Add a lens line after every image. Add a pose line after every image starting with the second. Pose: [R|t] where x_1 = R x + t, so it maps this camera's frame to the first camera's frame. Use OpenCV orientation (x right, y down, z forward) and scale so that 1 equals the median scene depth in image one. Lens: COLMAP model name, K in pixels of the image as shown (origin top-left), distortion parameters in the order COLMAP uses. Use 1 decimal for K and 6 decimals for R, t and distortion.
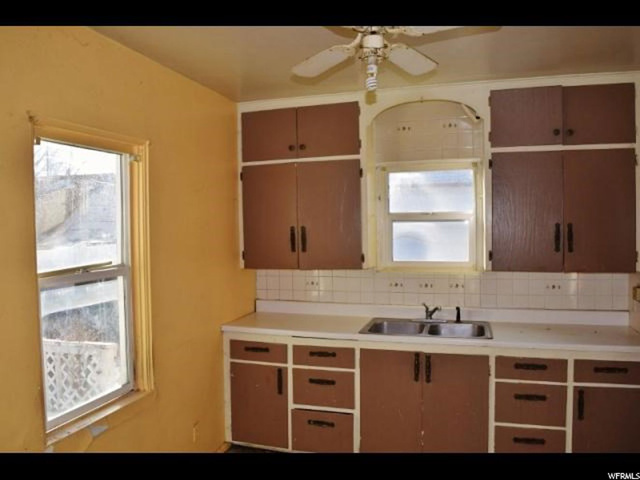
lens RADIAL K [[501.8, 0, 315.6], [0, 501.8, 237.3], [0, 0, 1]] dist [-0.083840, -0.001218]
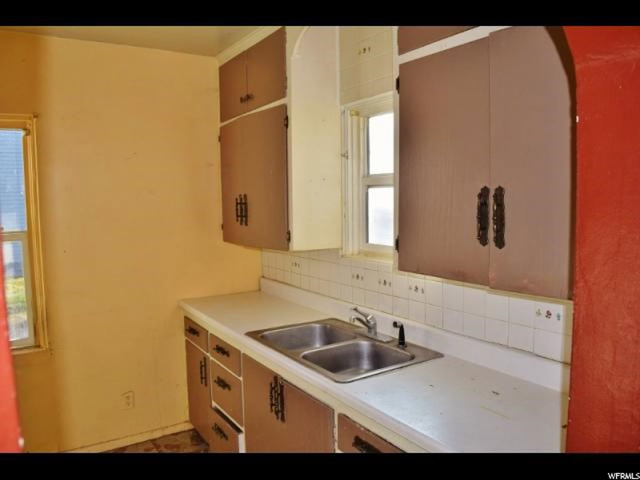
lens RADIAL K [[501.8, 0, 319.7], [0, 501.8, 239.5], [0, 0, 1]] dist [-0.083840, -0.001218]
pose [[0.758225, 0.056477, -0.649542, 0.674346], [-0.011663, 0.997257, 0.073096, -0.010534], [0.651888, -0.047848, 0.756804, 0.503595]]
